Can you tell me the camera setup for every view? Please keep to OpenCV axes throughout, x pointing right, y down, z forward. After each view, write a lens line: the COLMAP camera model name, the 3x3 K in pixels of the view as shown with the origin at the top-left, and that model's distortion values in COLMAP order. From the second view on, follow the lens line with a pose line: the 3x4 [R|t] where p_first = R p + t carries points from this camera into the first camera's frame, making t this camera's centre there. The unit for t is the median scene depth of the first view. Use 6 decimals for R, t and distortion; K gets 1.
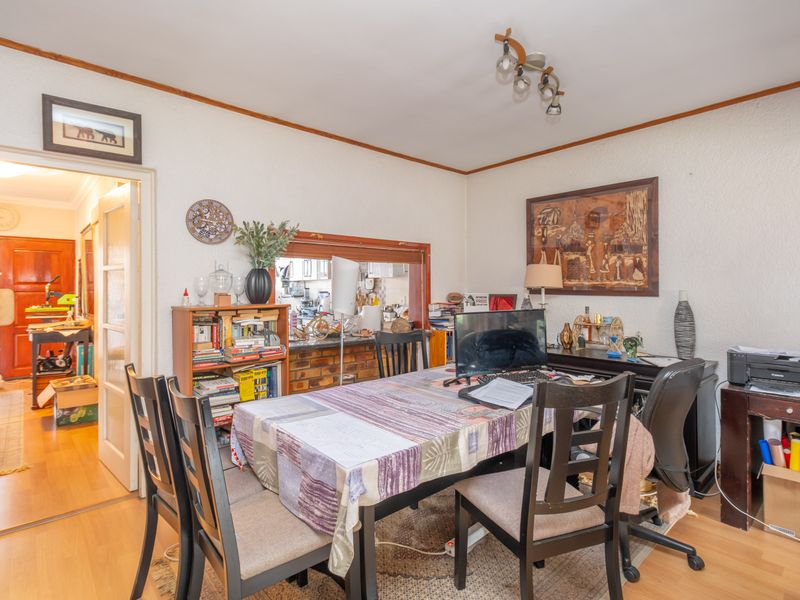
lens RADIAL K [[402.9, 0, 394.2], [0, 402.9, 288.3], [0, 0, 1]] dist [0.005847, -0.001352]
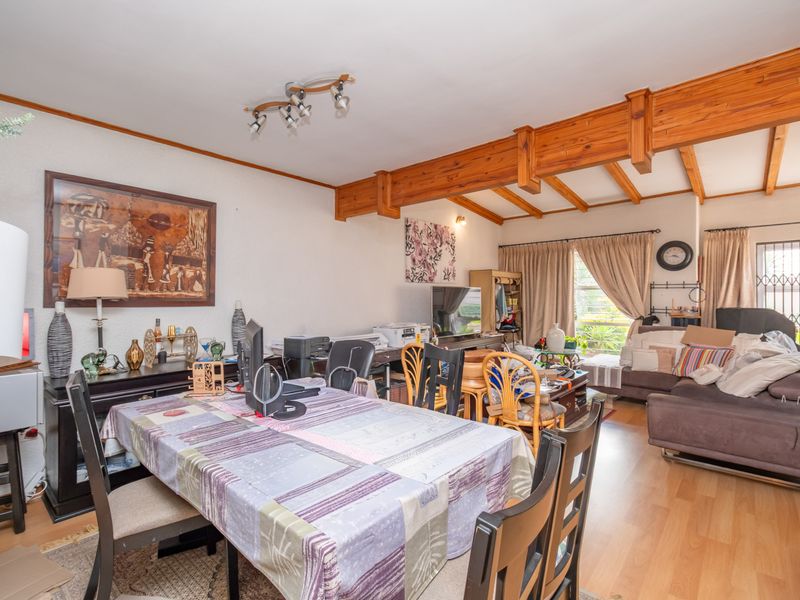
lens RADIAL K [[402.9, 0, 393.5], [0, 402.9, 295.0], [0, 0, 1]] dist [0.005847, -0.001352]
pose [[-0.134279, 0.011668, 0.990875, -0.543426], [0.003299, 0.999930, -0.011328, 0.003198], [-0.990938, 0.001748, -0.134308, 0.624627]]
